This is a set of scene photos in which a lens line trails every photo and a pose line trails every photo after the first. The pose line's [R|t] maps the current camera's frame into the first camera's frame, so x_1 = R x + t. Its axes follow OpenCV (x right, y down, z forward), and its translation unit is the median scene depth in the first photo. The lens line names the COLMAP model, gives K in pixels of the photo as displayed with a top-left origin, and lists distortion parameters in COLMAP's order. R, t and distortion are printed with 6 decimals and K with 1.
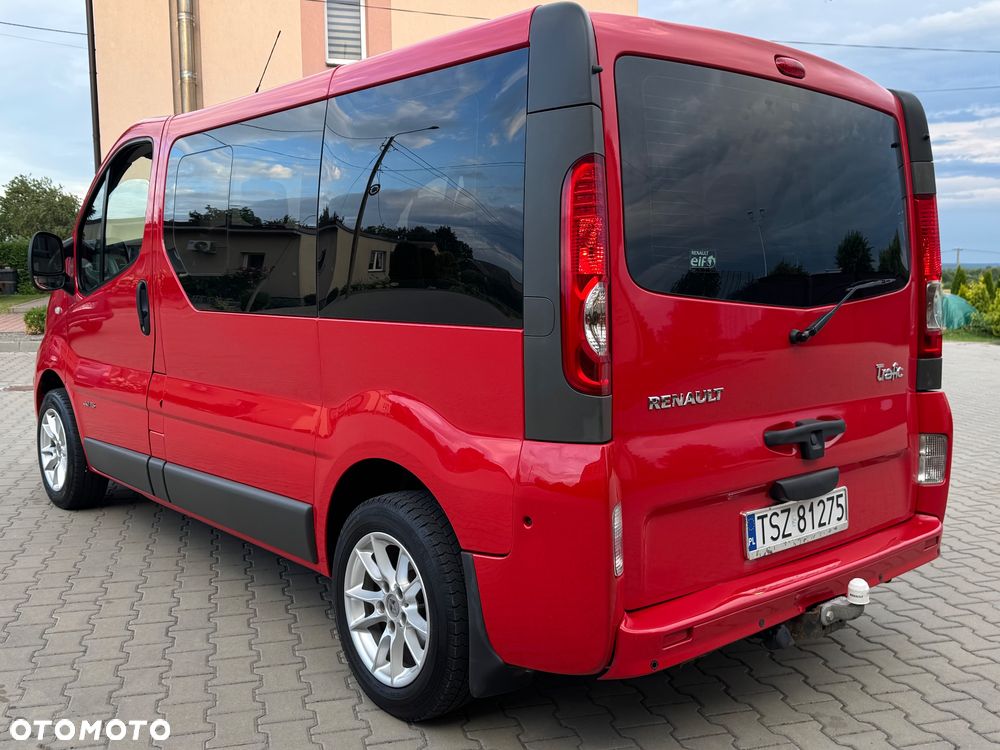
lens RADIAL K [[950.8, 0, 501.3], [0, 950.8, 377.2], [0, 0, 1]] dist [0.131806, -0.239387]
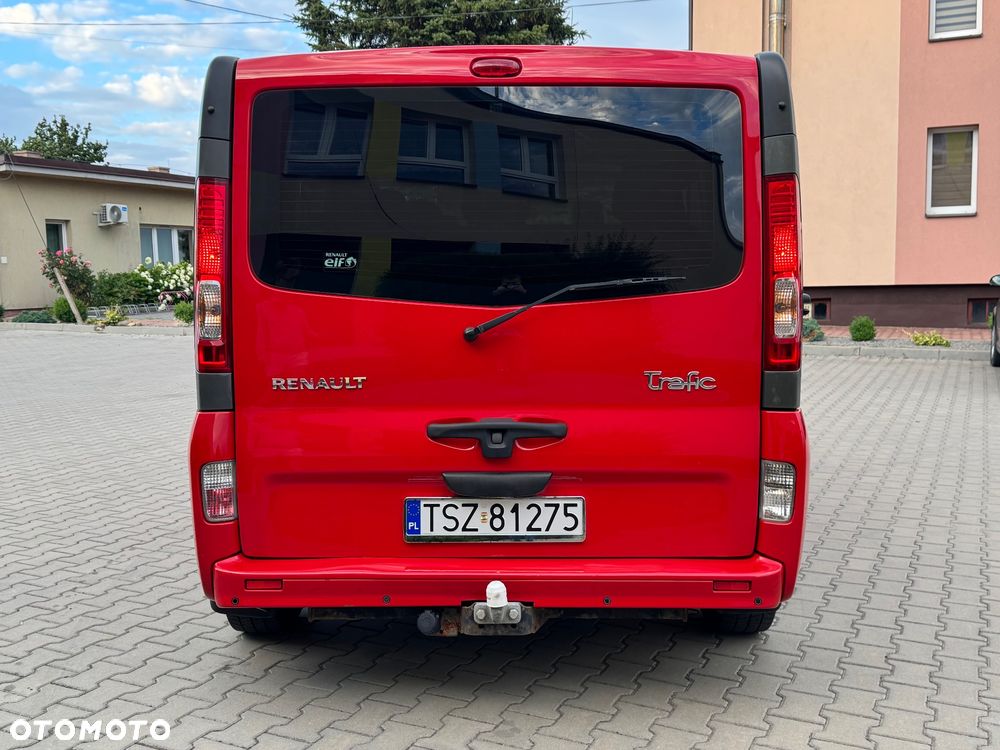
lens RADIAL K [[1001.4, 0, 499.1], [0, 1001.4, 370.3], [0, 0, 1]] dist [0.162030, -0.281948]
pose [[0.742547, 0.052243, -0.667753, 0.983871], [-0.062173, 0.998025, 0.008946, -0.014594], [0.666902, 0.034873, 0.744329, 0.216081]]
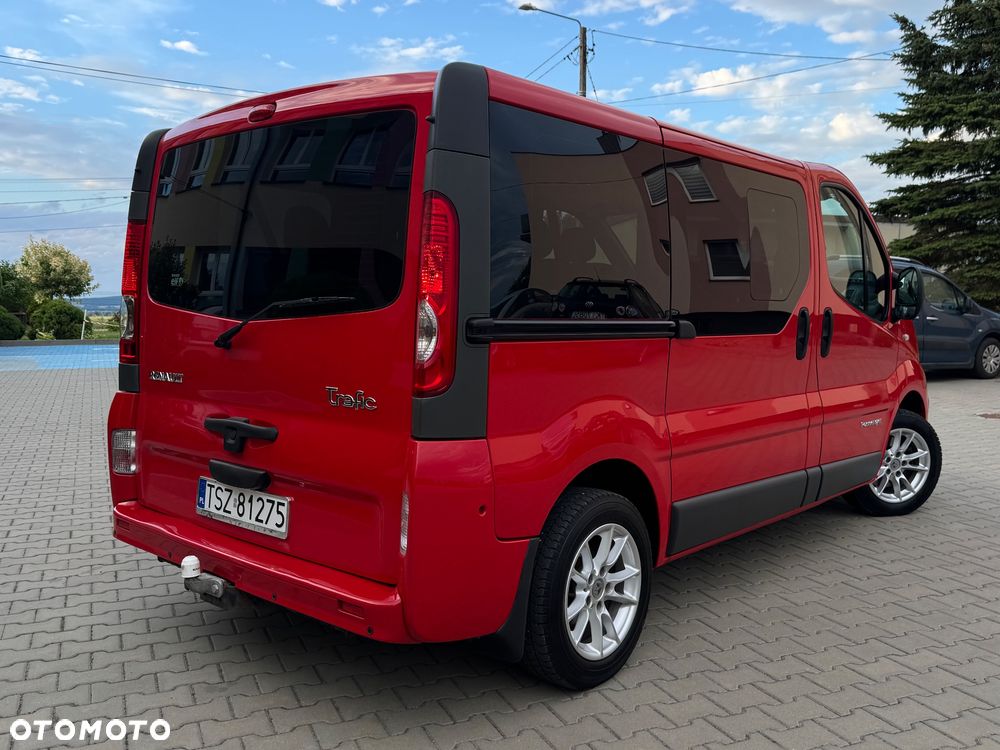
lens RADIAL K [[880.4, 0, 500.1], [0, 880.4, 376.2], [0, 0, 1]] dist [0.145700, -0.243017]
pose [[0.134871, 0.080591, -0.987580, 1.360199], [-0.118083, 0.990891, 0.064735, -0.106545], [0.983802, 0.107886, 0.143159, 1.113854]]
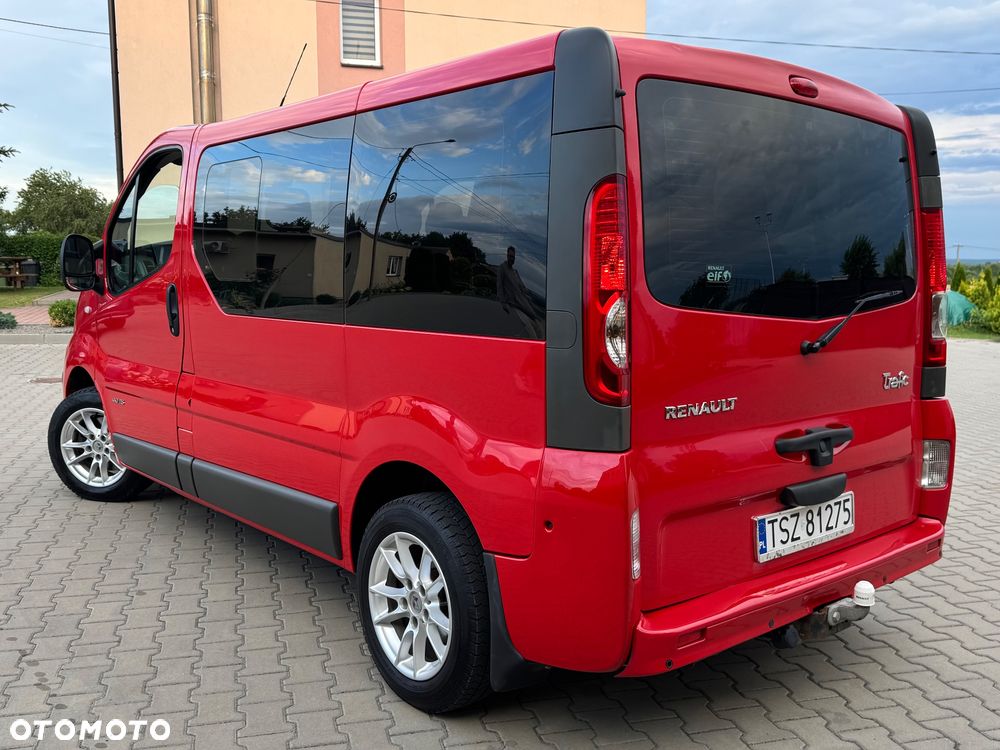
lens RADIAL K [[933.0, 0, 496.7], [0, 933.0, 374.5], [0, 0, 1]] dist [0.115553, -0.208421]
pose [[0.999915, 0.008734, -0.009697, -0.016458], [-0.008666, 0.999937, 0.007081, -0.016613], [0.009758, -0.006996, 0.999928, -0.018206]]
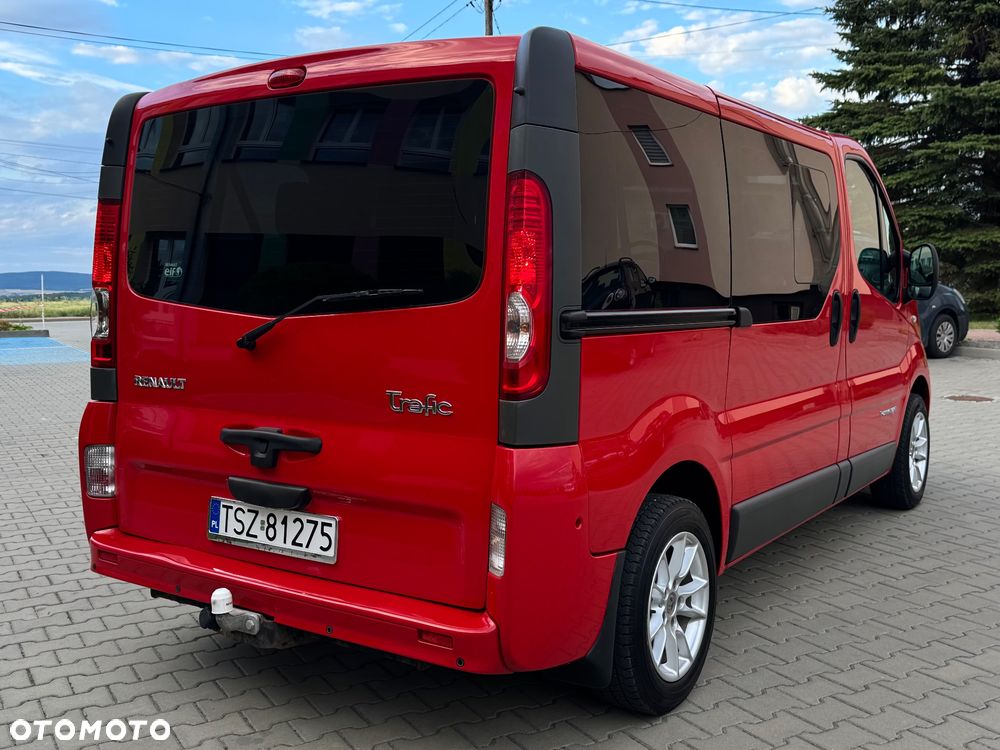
lens RADIAL K [[1001.4, 0, 499.1], [0, 1001.4, 370.3], [0, 0, 1]] dist [0.162030, -0.281948]
pose [[0.253833, 0.081228, -0.963831, 1.345347], [-0.101771, 0.993179, 0.056899, -0.096362], [0.961879, 0.083647, 0.260368, 0.923517]]
